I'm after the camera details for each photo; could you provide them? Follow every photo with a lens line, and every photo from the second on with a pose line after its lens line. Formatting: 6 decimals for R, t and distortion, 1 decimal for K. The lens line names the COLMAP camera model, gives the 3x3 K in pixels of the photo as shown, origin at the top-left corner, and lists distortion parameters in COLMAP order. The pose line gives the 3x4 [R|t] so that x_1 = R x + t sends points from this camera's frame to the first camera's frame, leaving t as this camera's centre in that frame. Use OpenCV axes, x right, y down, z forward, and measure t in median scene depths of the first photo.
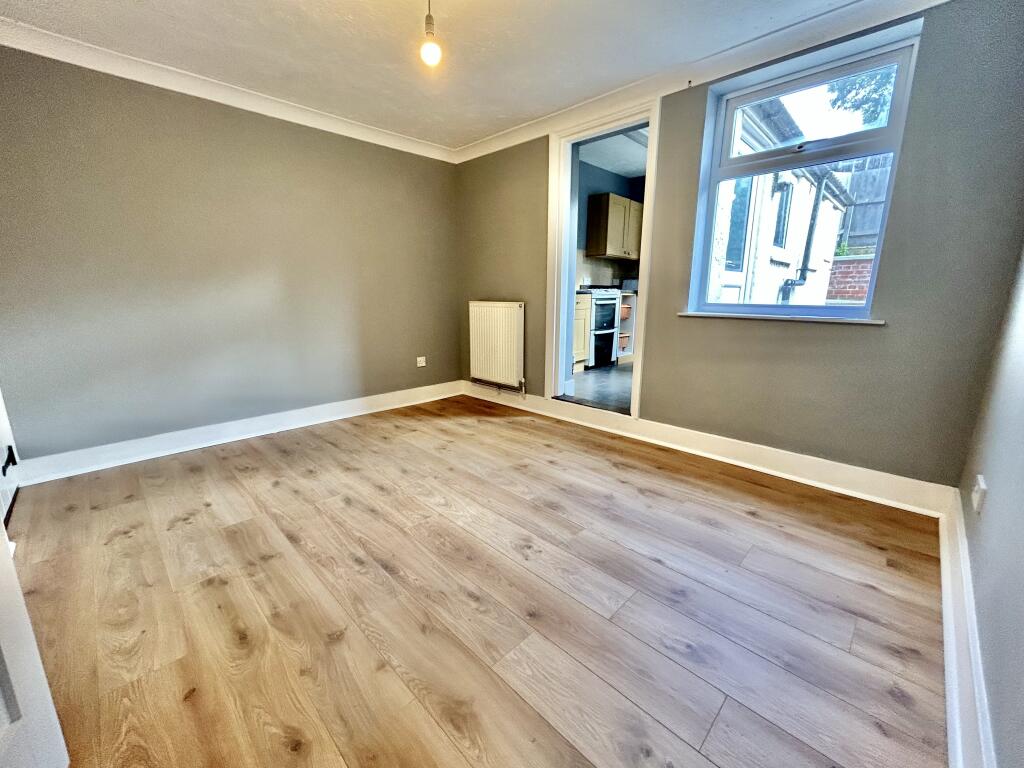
lens RADIAL K [[414.2, 0, 509.1], [0, 414.2, 384.3], [0, 0, 1]] dist [-0.000682, 0.000121]
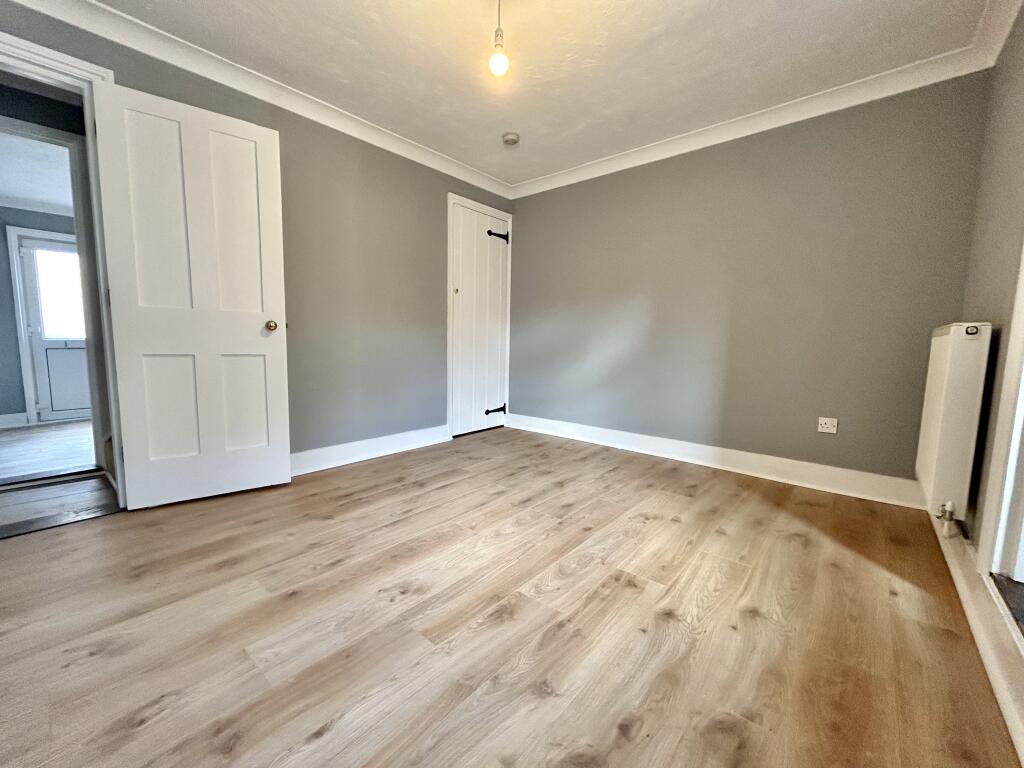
lens RADIAL K [[414.2, 0, 510.7], [0, 414.2, 382.8], [0, 0, 1]] dist [-0.000682, 0.000121]
pose [[0.074797, 0.099750, -0.992197, 0.572545], [-0.233068, 0.969175, 0.079866, -0.085424], [0.969580, 0.225276, 0.095740, 0.707011]]
